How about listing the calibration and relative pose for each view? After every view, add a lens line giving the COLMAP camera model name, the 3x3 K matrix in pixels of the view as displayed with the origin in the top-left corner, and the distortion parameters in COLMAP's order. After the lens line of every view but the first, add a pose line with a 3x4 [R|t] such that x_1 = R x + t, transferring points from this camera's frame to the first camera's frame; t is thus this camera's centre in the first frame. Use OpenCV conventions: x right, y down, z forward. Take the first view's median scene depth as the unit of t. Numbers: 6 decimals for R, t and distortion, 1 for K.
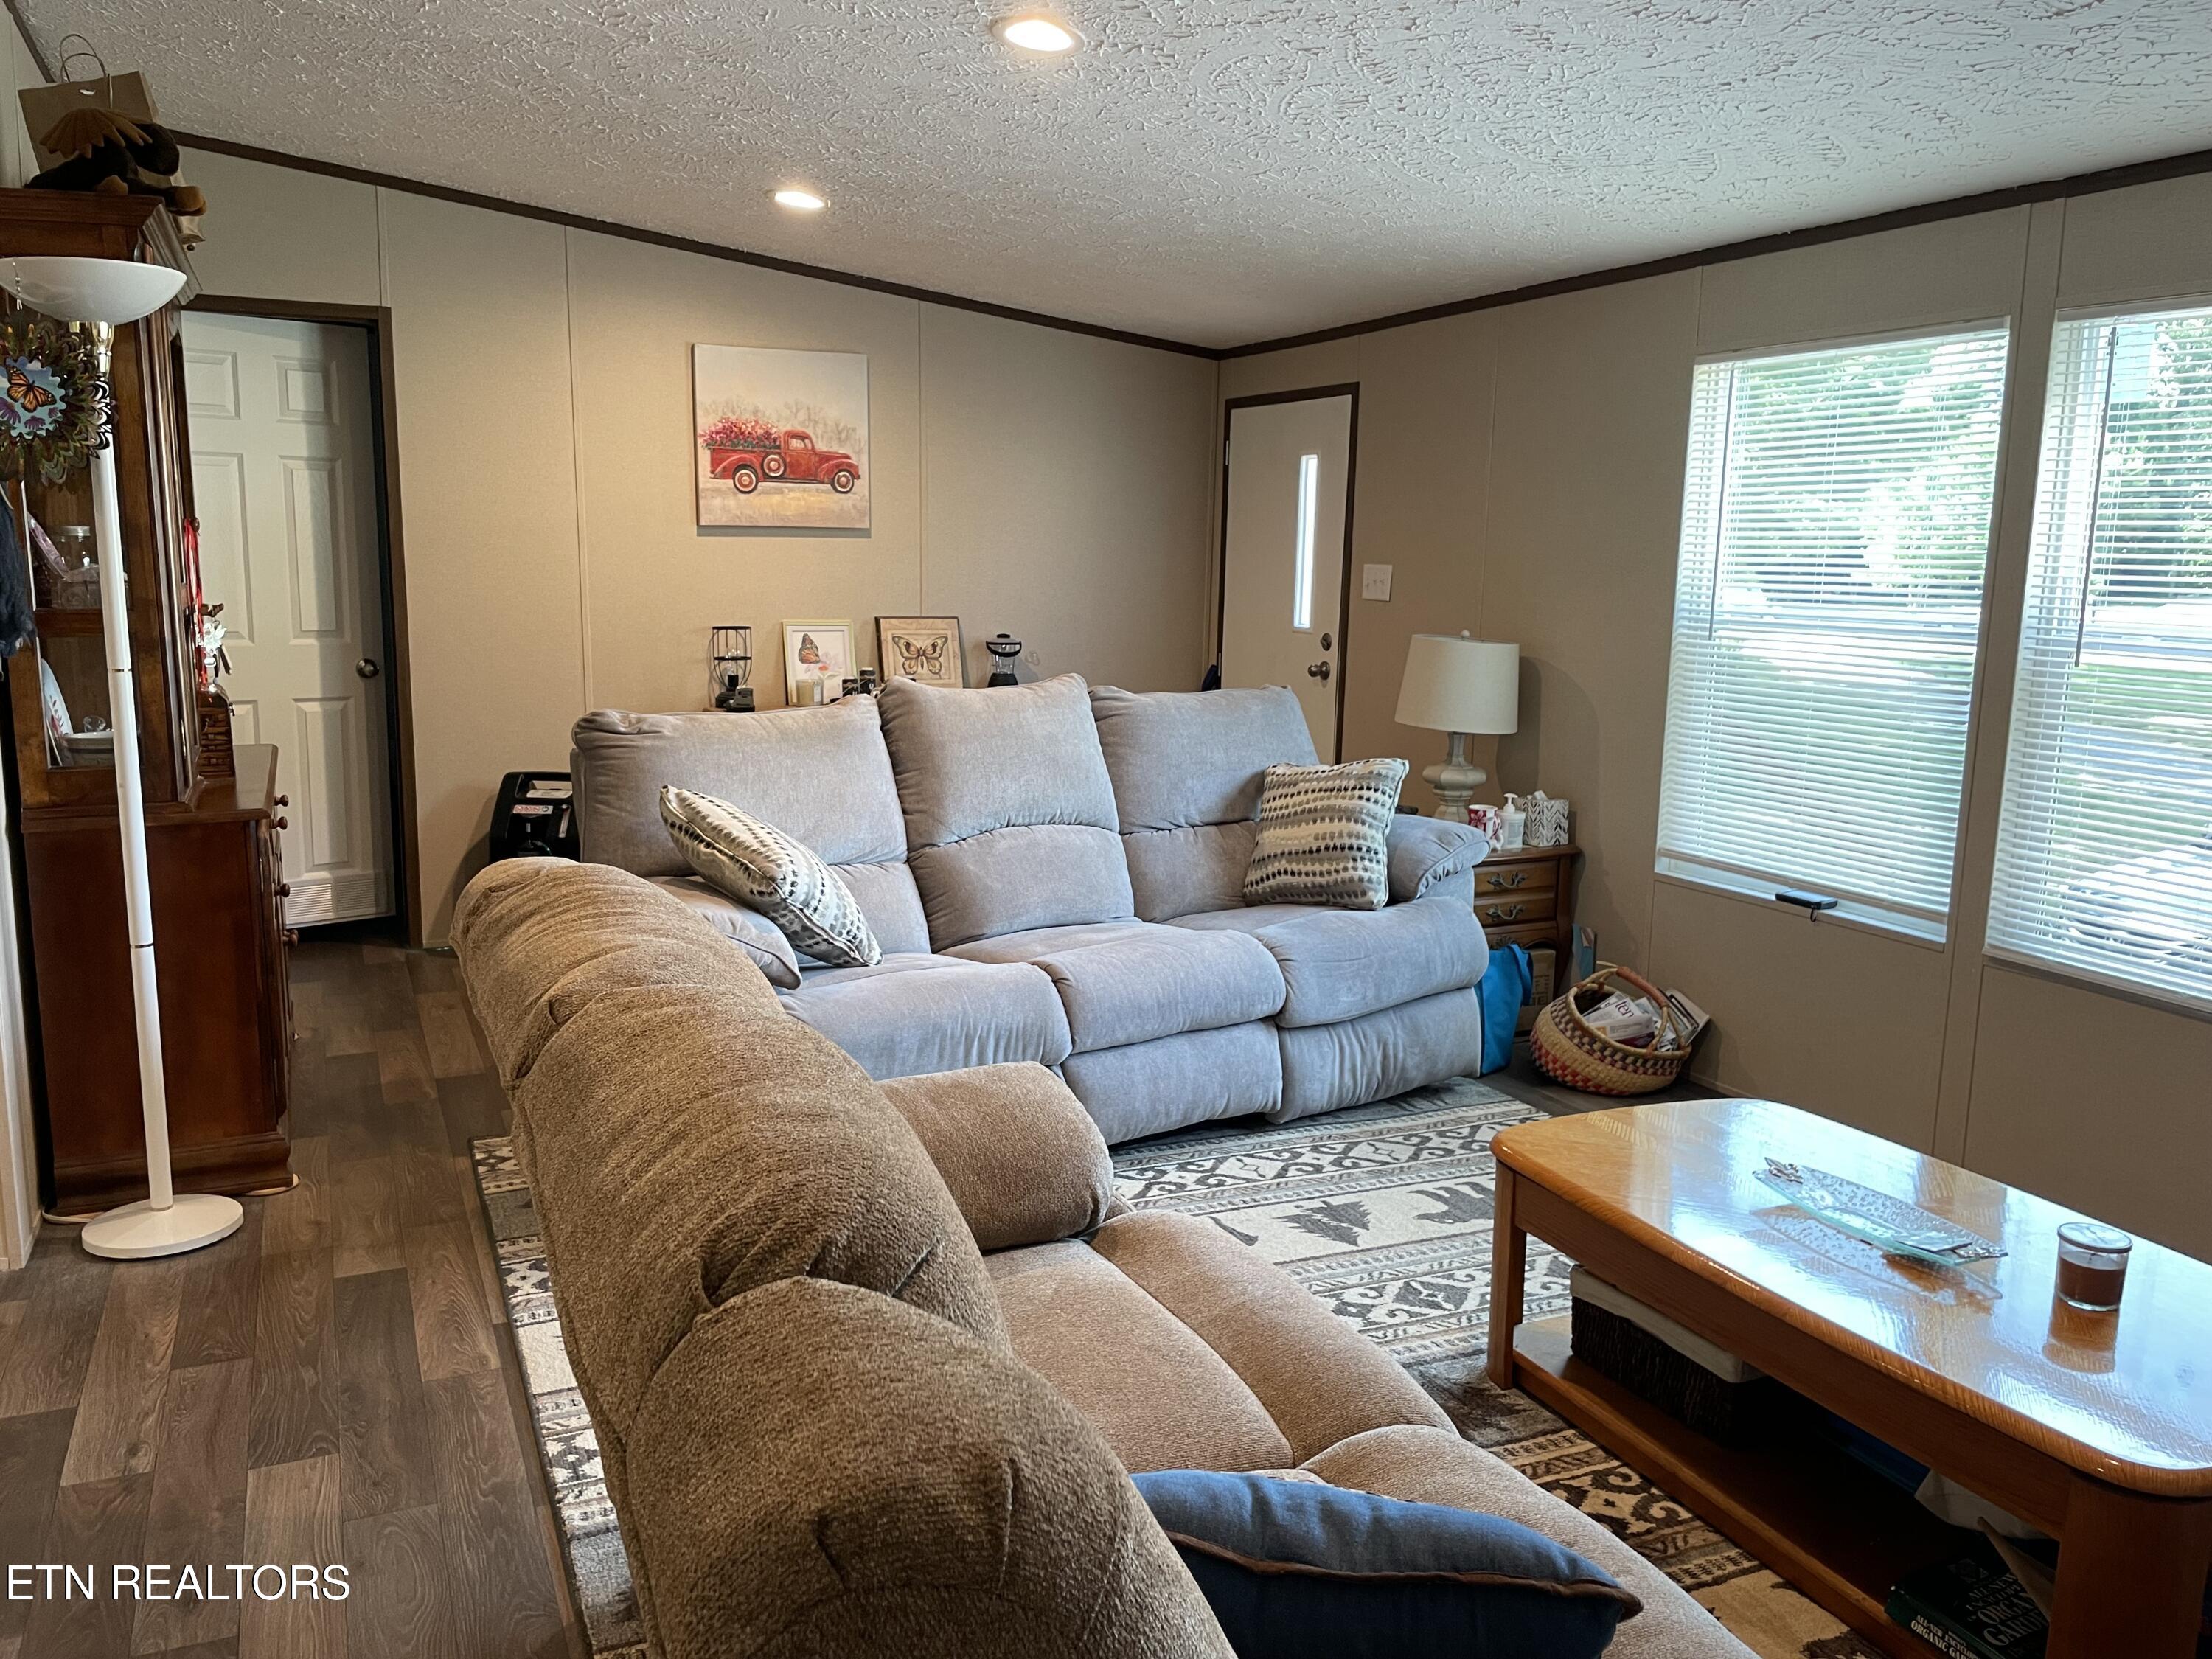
lens RADIAL K [[1644.1, 0, 1106.0], [0, 1644.1, 829.5], [0, 0, 1]] dist [0.006918, -0.004625]
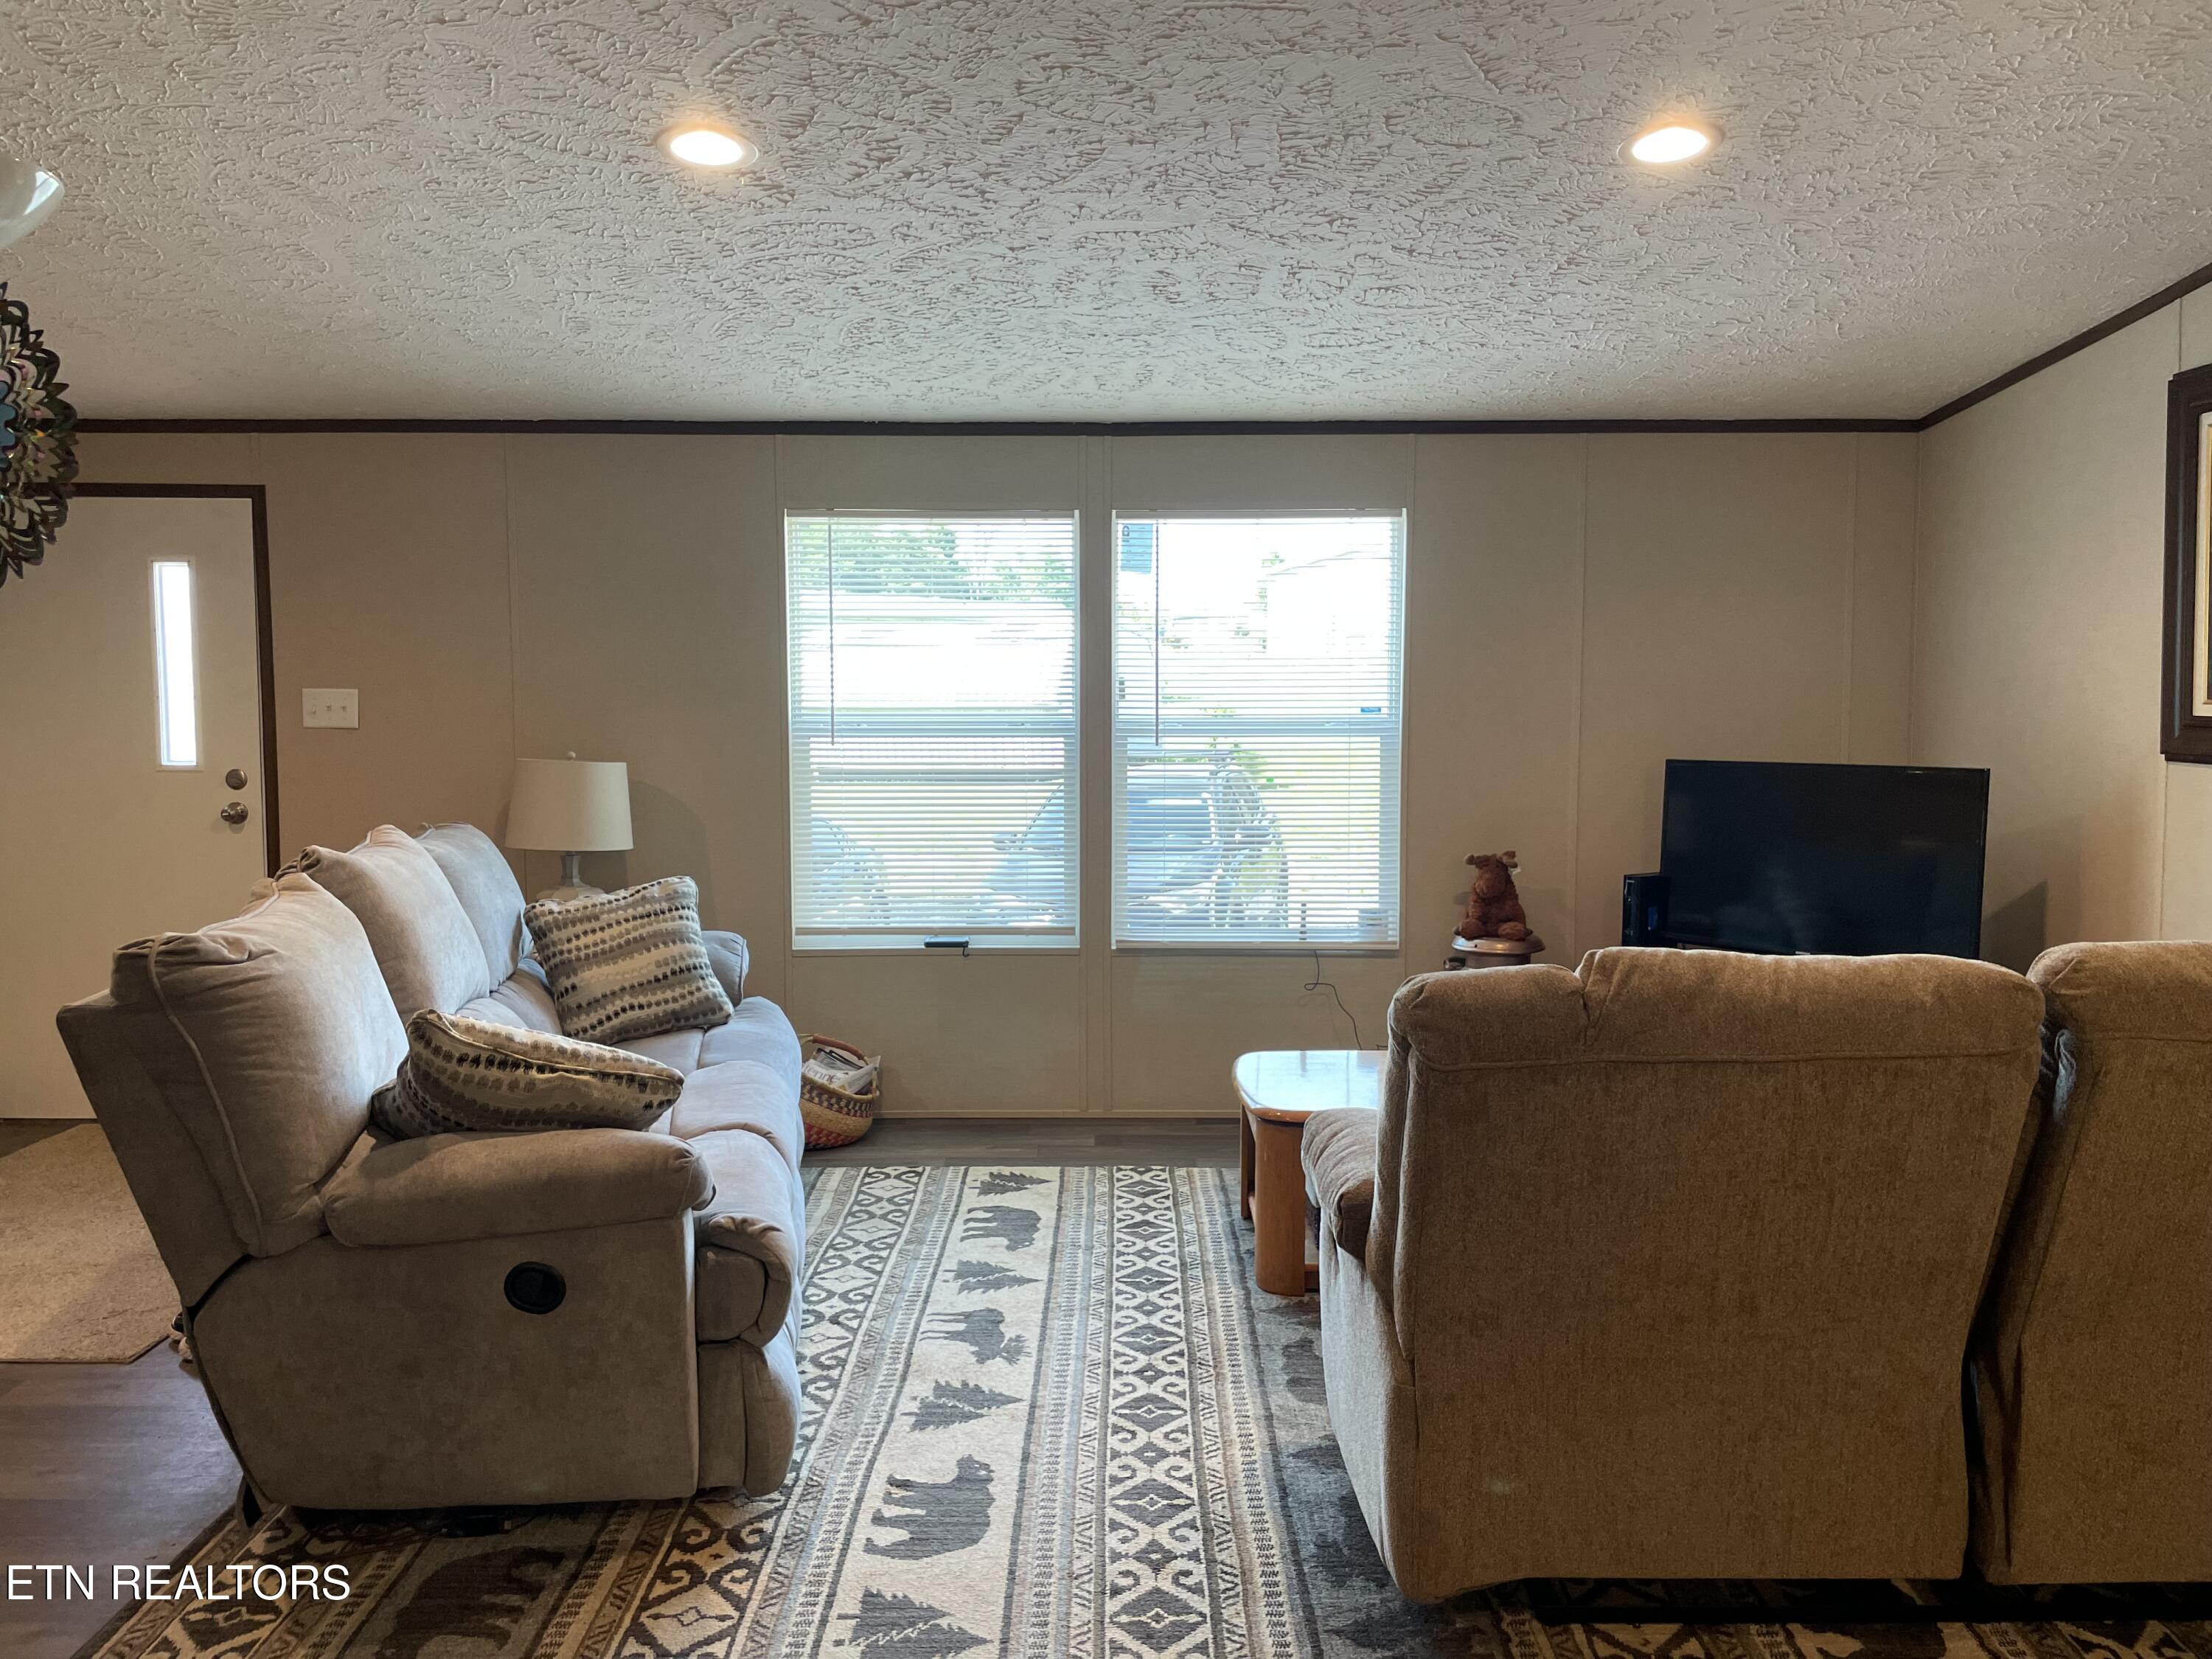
lens RADIAL K [[1636.4, 0, 1071.4], [0, 1636.4, 795.2], [0, 0, 1]] dist [0.013673, 0.000105]
pose [[0.416979, -0.081464, 0.905258, -0.733390], [0.158920, 0.987168, 0.015633, -0.080887], [-0.894915, 0.137345, 0.424574, 0.398746]]
